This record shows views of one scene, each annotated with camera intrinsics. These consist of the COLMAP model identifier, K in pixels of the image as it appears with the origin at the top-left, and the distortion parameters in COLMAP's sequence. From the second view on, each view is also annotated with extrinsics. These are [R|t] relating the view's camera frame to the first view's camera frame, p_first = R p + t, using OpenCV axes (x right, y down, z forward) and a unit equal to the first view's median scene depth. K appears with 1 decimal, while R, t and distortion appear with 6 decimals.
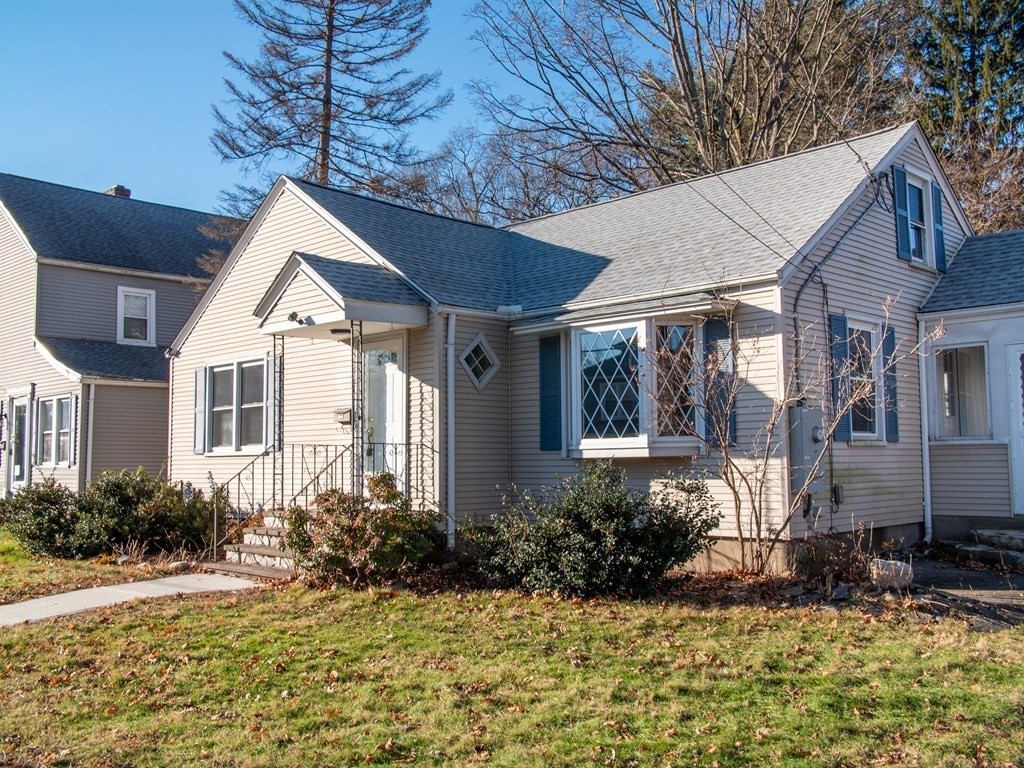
lens RADIAL K [[975.2, 0, 512.0], [0, 975.2, 384.0], [0, 0, 1]] dist [0.004023, 0.000595]
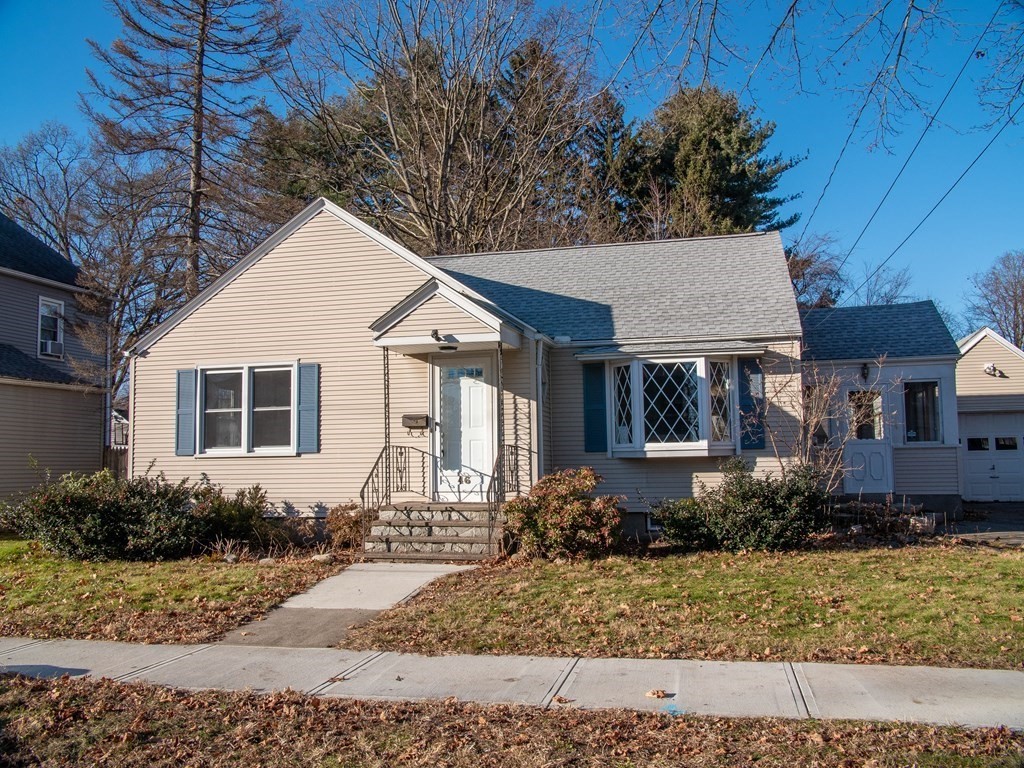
lens RADIAL K [[904.3, 0, 512.0], [0, 904.3, 384.0], [0, 0, 1]] dist [-0.011558, -0.007697]
pose [[0.851405, 0.043562, 0.522696, -0.685254], [-0.035502, 0.999046, -0.025432, 0.013242], [-0.523305, 0.003097, 0.852140, 0.046594]]
